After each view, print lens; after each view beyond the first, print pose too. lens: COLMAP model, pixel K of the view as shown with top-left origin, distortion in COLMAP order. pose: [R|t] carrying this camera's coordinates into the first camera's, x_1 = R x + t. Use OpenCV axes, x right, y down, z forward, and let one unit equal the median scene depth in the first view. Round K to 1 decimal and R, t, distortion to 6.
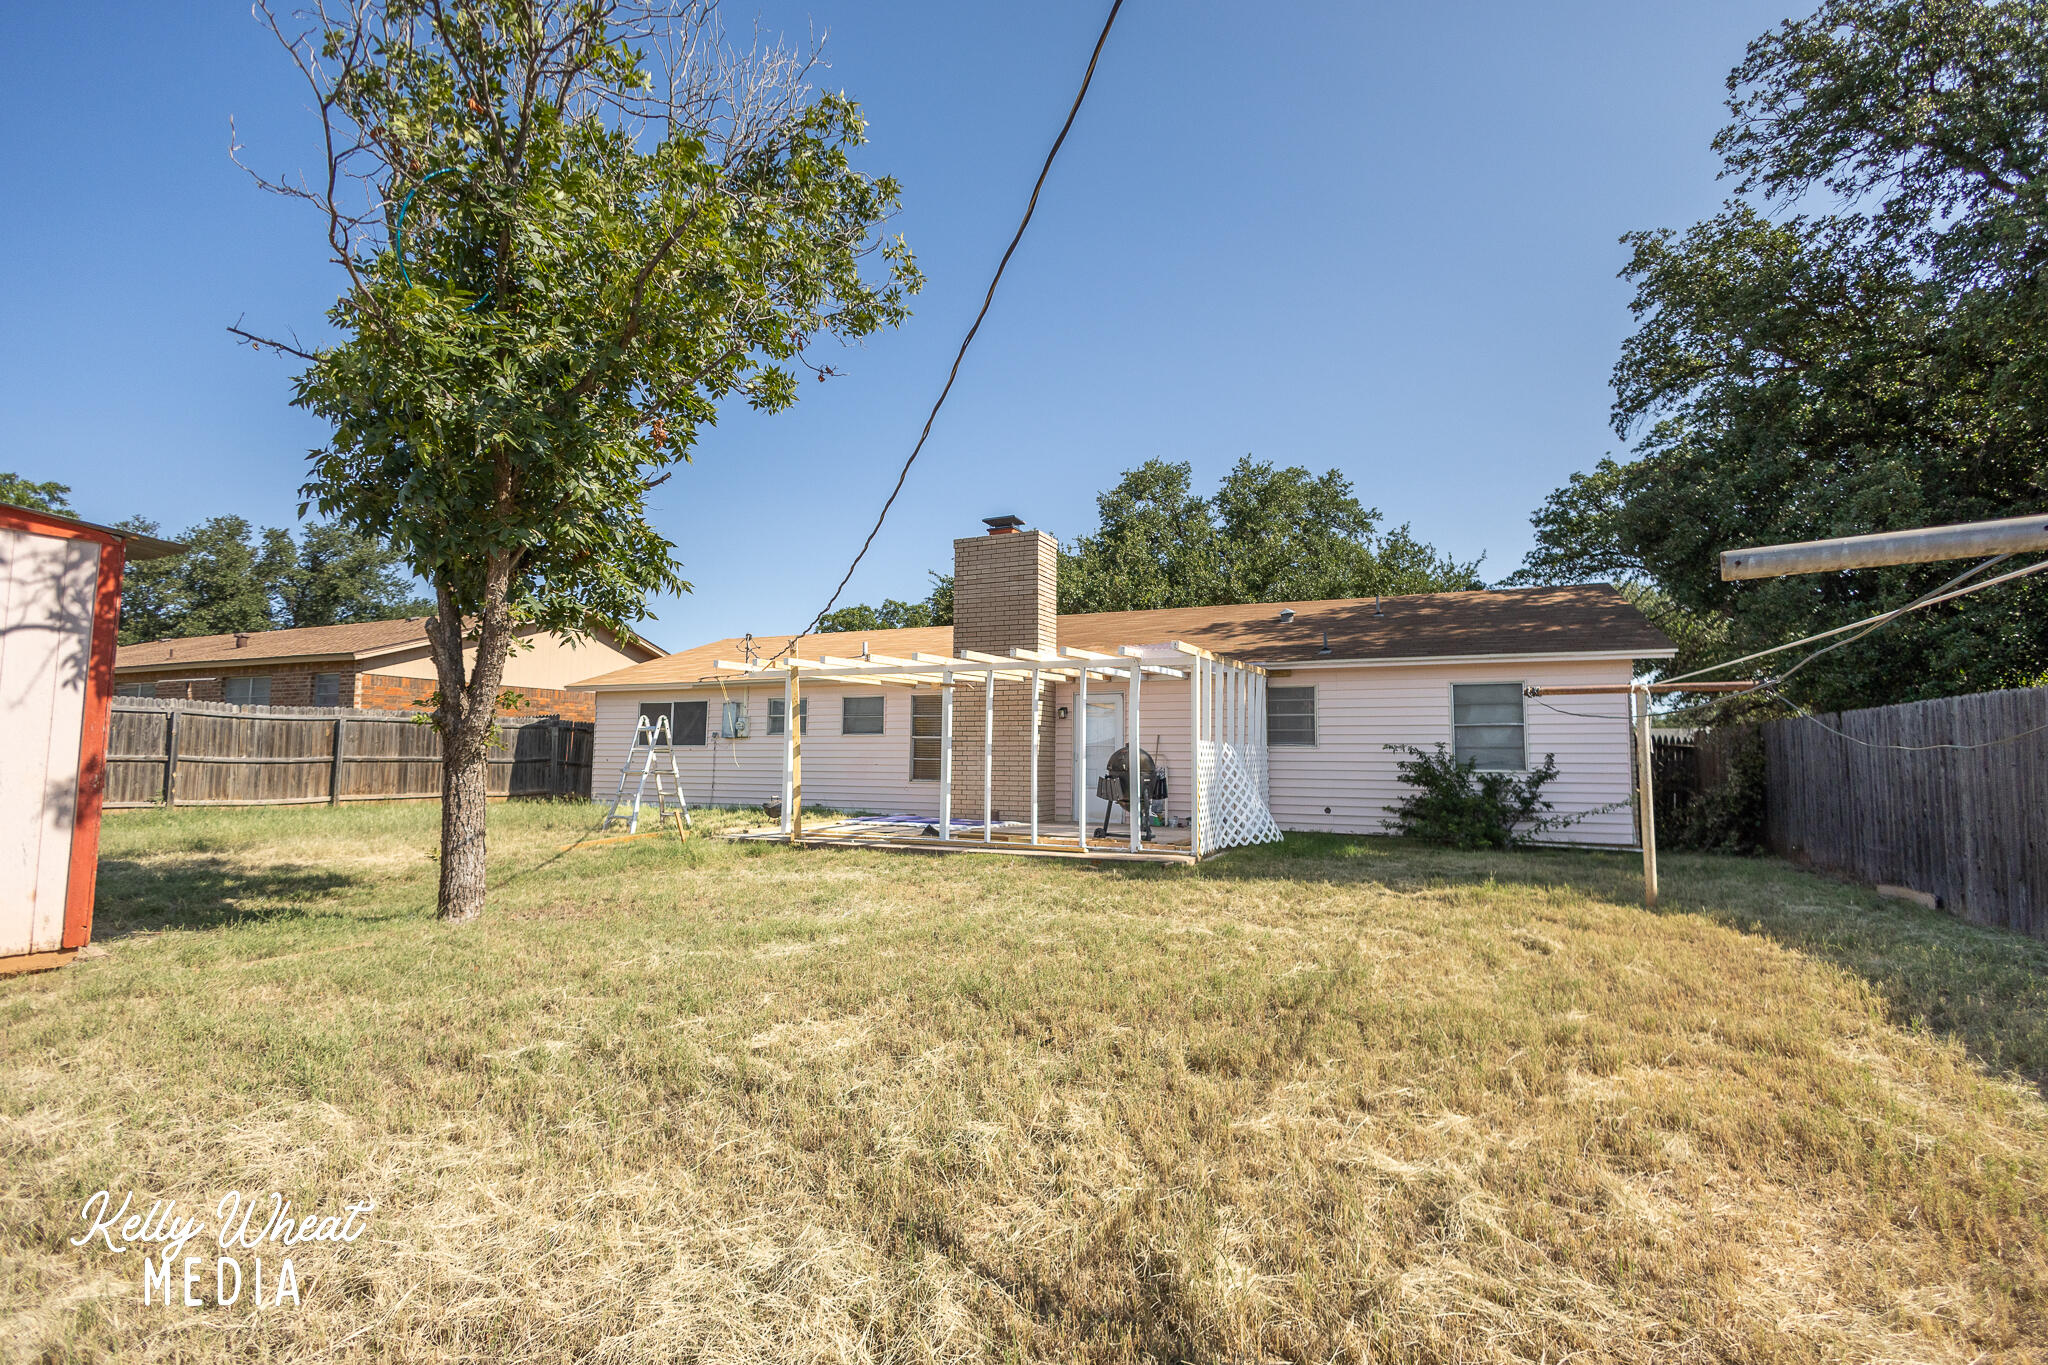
lens RADIAL K [[969.6, 0, 1024.0], [0, 969.6, 682.5], [0, 0, 1]] dist [0.003102, -0.000310]
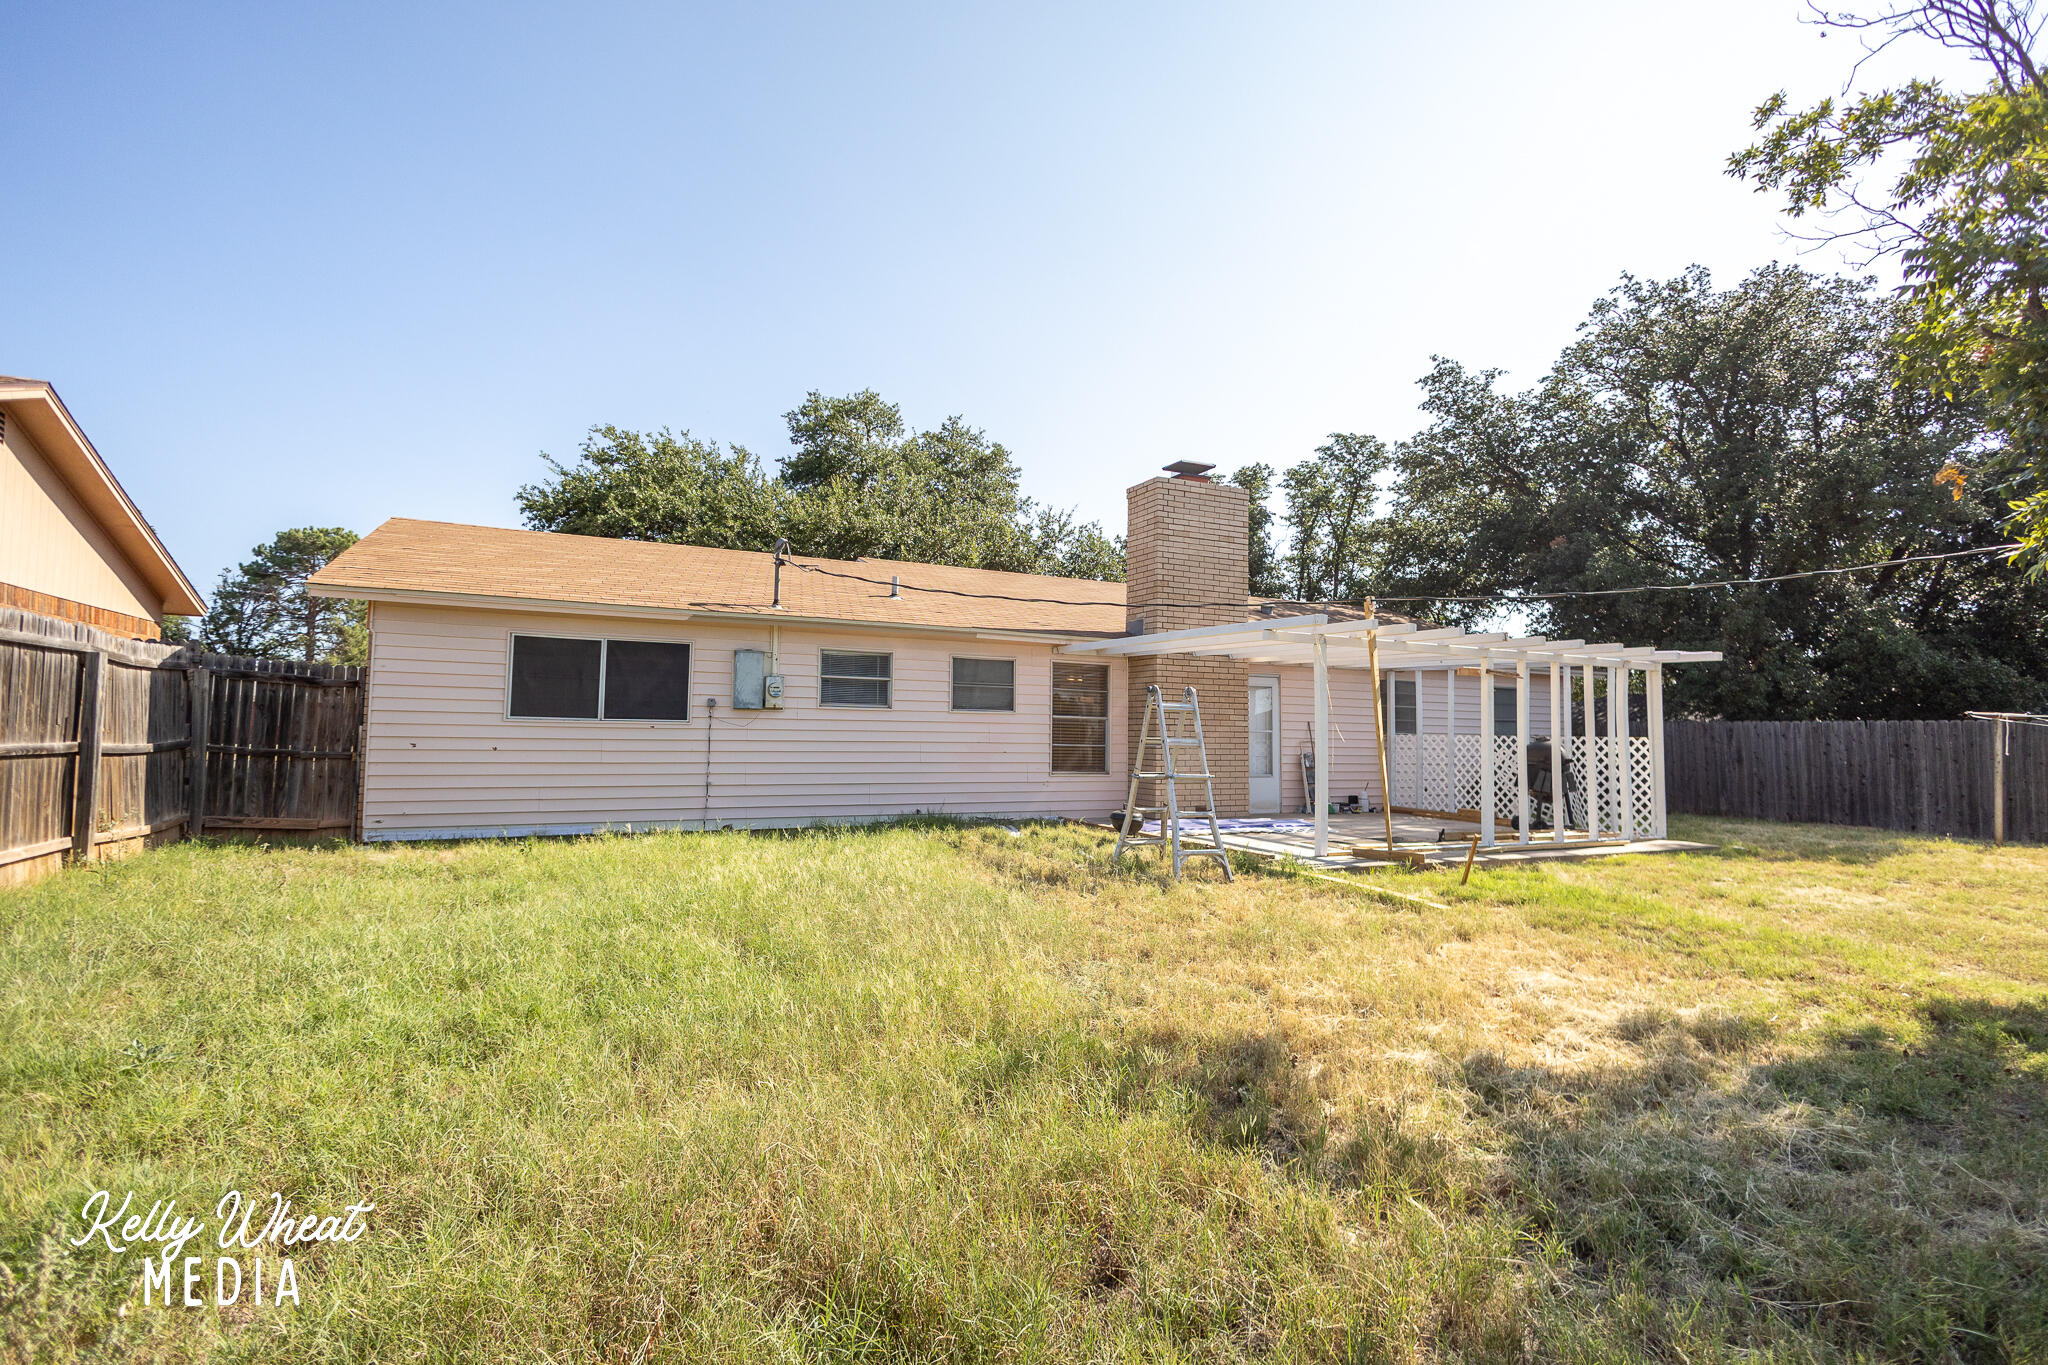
lens RADIAL K [[969.6, 0, 1024.0], [0, 969.6, 682.5], [0, 0, 1]] dist [0.003102, -0.000310]
pose [[0.642979, 0.049186, 0.764303, -0.716679], [-0.072560, 0.997359, -0.003142, 0.033302], [-0.762439, -0.053438, 0.644850, 0.521840]]
